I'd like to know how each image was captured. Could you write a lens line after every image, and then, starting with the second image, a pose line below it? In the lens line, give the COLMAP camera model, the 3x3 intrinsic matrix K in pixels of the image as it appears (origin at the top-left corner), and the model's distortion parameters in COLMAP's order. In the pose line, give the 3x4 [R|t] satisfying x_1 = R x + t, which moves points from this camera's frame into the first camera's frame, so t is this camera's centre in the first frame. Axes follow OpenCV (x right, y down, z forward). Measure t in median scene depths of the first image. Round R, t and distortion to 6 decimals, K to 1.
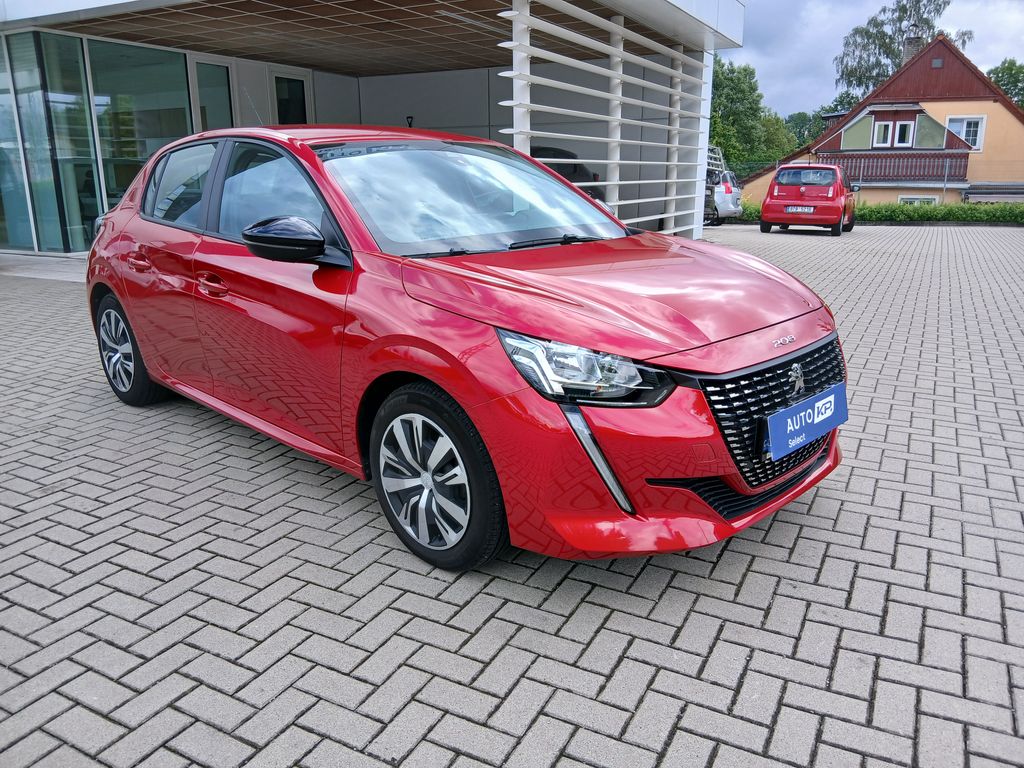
lens RADIAL K [[781.8, 0, 508.1], [0, 781.8, 383.4], [0, 0, 1]] dist [0.061269, -0.096164]
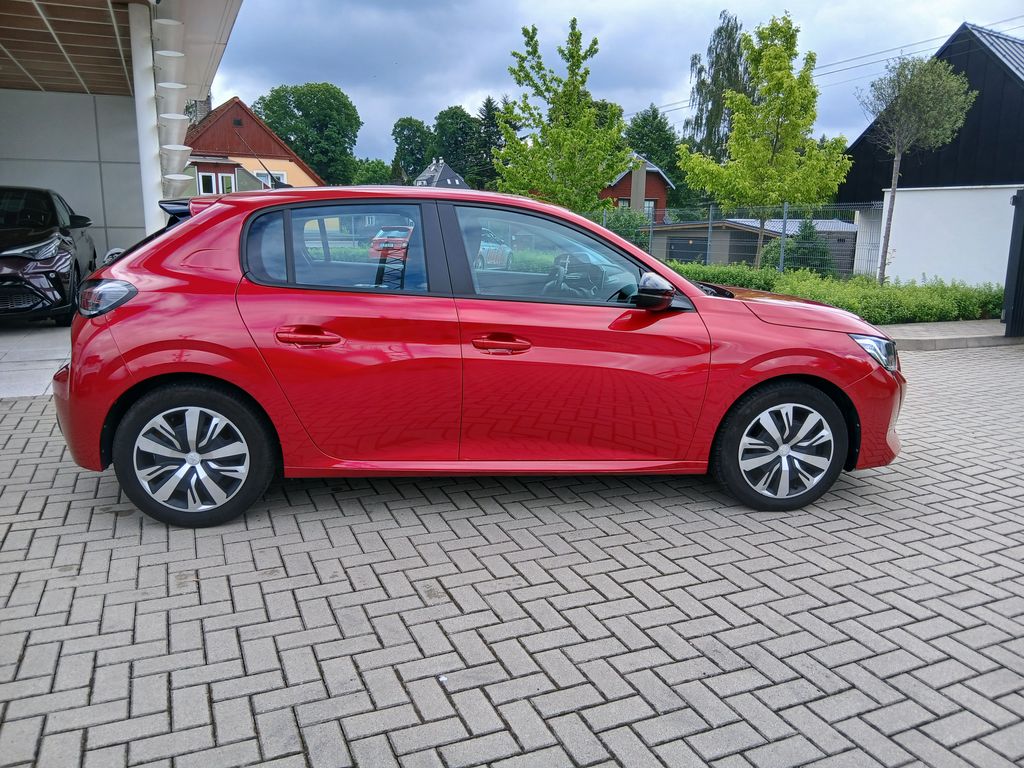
lens RADIAL K [[781.8, 0, 516.9], [0, 781.8, 384.8], [0, 0, 1]] dist [0.061269, -0.096164]
pose [[0.614205, -0.147339, 0.775270, -1.398252], [0.187054, 0.981600, 0.038359, -0.130747], [-0.766657, 0.121457, 0.630464, 0.423555]]
